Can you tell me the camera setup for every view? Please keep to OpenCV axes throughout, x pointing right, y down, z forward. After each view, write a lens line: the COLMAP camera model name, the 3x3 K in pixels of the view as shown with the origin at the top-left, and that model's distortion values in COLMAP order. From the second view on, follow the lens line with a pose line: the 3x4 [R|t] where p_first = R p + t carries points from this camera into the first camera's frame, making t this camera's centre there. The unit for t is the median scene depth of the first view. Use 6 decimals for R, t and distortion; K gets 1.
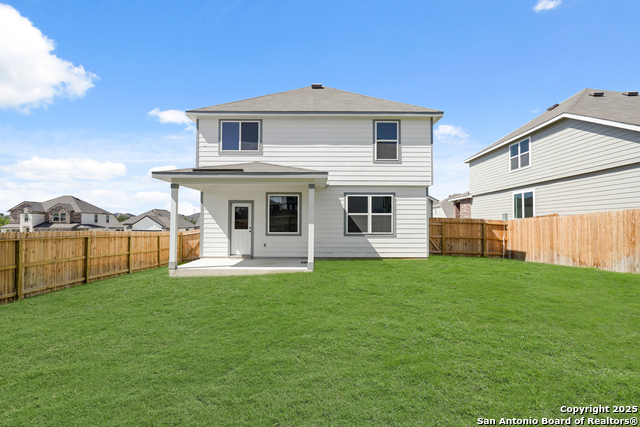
lens RADIAL K [[315.7, 0, 320.0], [0, 315.7, 213.5], [0, 0, 1]] dist [-0.002211, -0.000595]
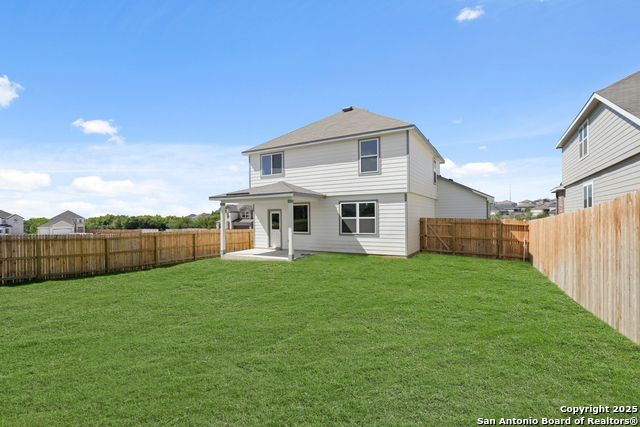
lens RADIAL K [[315.7, 0, 320.0], [0, 315.7, 213.5], [0, 0, 1]] dist [-0.002211, -0.000595]
pose [[0.853418, -0.016599, -0.520963, 0.669348], [0.032536, 0.999240, 0.021461, -0.046151], [0.520211, -0.035266, 0.853310, -0.117334]]
